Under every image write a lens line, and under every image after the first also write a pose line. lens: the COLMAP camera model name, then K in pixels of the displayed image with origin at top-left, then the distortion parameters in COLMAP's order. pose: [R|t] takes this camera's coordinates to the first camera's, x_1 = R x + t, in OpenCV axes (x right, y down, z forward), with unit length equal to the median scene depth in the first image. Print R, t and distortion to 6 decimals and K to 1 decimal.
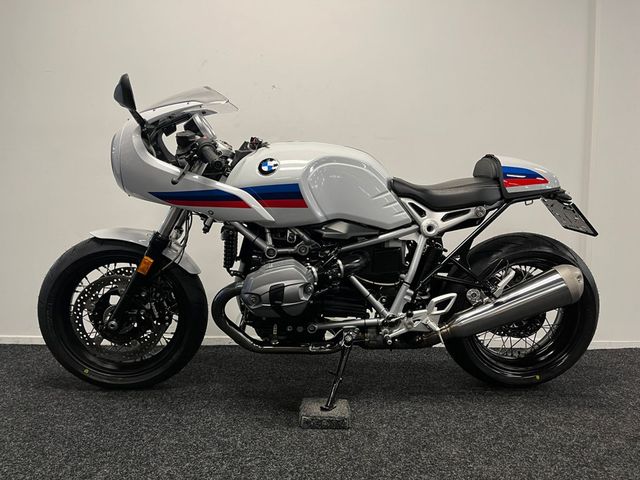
lens RADIAL K [[493.5, 0, 320.0], [0, 493.5, 240.0], [0, 0, 1]] dist [0.051767, -0.058426]
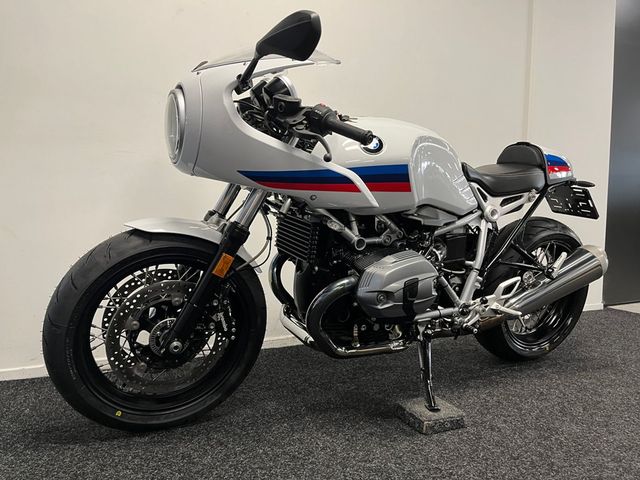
lens RADIAL K [[493.5, 0, 320.0], [0, 493.5, 240.0], [0, 0, 1]] dist [0.051767, -0.058426]
pose [[0.915009, -0.032200, 0.402145, -0.504488], [0.020919, 0.999256, 0.032413, -0.010192], [-0.402890, -0.021246, 0.915002, 0.224739]]
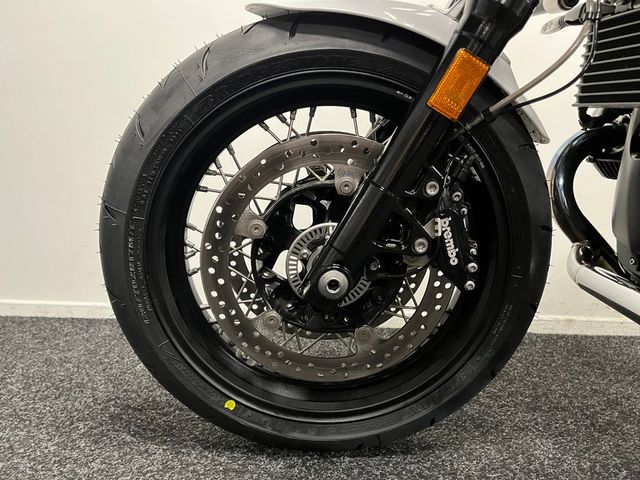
lens RADIAL K [[493.5, 0, 320.0], [0, 493.5, 240.0], [0, 0, 1]] dist [0.051767, -0.058426]
pose [[0.999088, 0.019420, -0.038020, -0.406244], [-0.016827, 0.997586, 0.067377, 0.119567], [0.039237, -0.066675, 0.997003, 0.671722]]
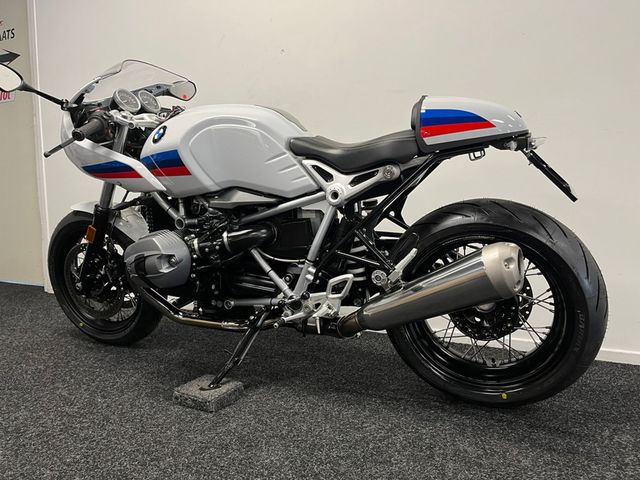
lens RADIAL K [[493.5, 0, 320.0], [0, 493.5, 240.0], [0, 0, 1]] dist [0.051767, -0.058426]
pose [[0.880619, 0.020887, -0.473365, 0.595357], [0.003277, 0.998736, 0.050165, 0.010045], [0.473814, -0.045727, 0.879437, 0.262188]]
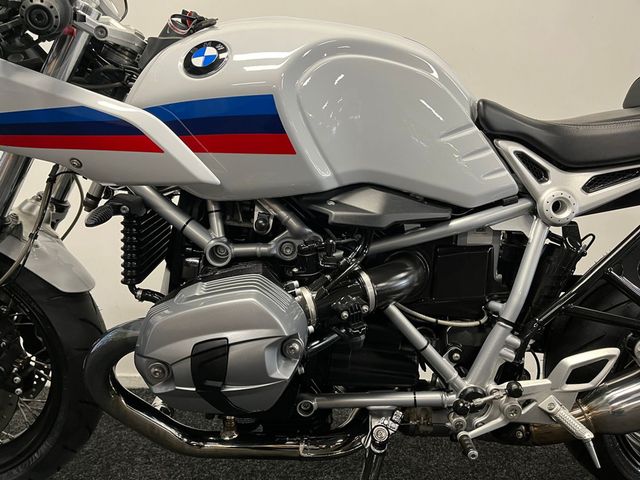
lens RADIAL K [[493.5, 0, 320.0], [0, 493.5, 240.0], [0, 0, 1]] dist [0.051767, -0.058426]
pose [[0.999394, 0.015202, -0.031298, 0.010919], [-0.014232, 0.999418, 0.030994, -0.003363], [0.031751, -0.030530, 0.999029, 0.521913]]
